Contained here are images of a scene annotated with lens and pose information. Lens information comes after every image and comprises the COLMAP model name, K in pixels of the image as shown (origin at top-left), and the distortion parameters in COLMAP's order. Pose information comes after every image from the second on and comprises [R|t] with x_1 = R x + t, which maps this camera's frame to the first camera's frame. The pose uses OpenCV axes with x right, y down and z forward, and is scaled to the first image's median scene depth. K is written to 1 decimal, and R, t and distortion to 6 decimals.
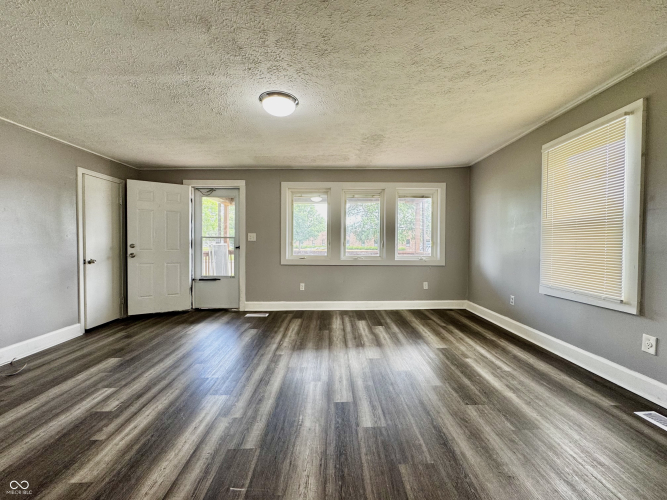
lens RADIAL K [[266.5, 0, 334.3], [0, 266.5, 248.7], [0, 0, 1]] dist [-0.001593, -0.000058]
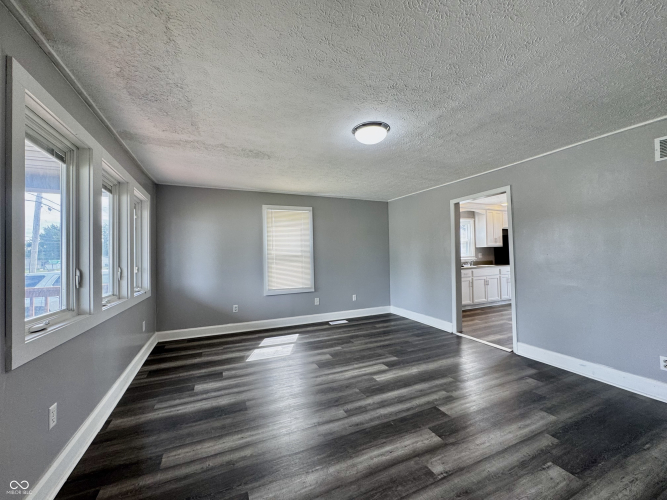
lens RADIAL K [[266.5, 0, 331.4], [0, 266.5, 250.4], [0, 0, 1]] dist [-0.001593, -0.000058]
pose [[-0.395820, 0.032271, 0.917761, -0.894672], [0.037680, 0.999111, -0.018881, -0.062900], [-0.917555, 0.027107, -0.396684, 1.298017]]
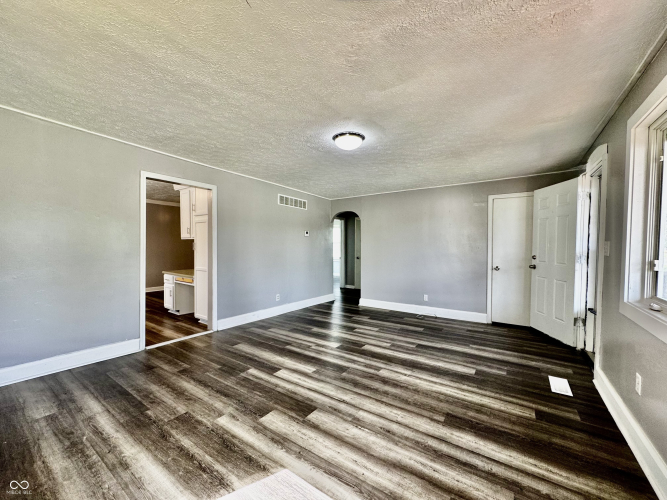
lens RADIAL K [[266.5, 0, 334.8], [0, 266.5, 251.8], [0, 0, 1]] dist [-0.001593, -0.000058]
pose [[-0.573571, 0.014440, -0.819029, 0.675367], [-0.022580, 0.999186, 0.033429, -0.068096], [0.818845, 0.037667, -0.572778, 1.372748]]
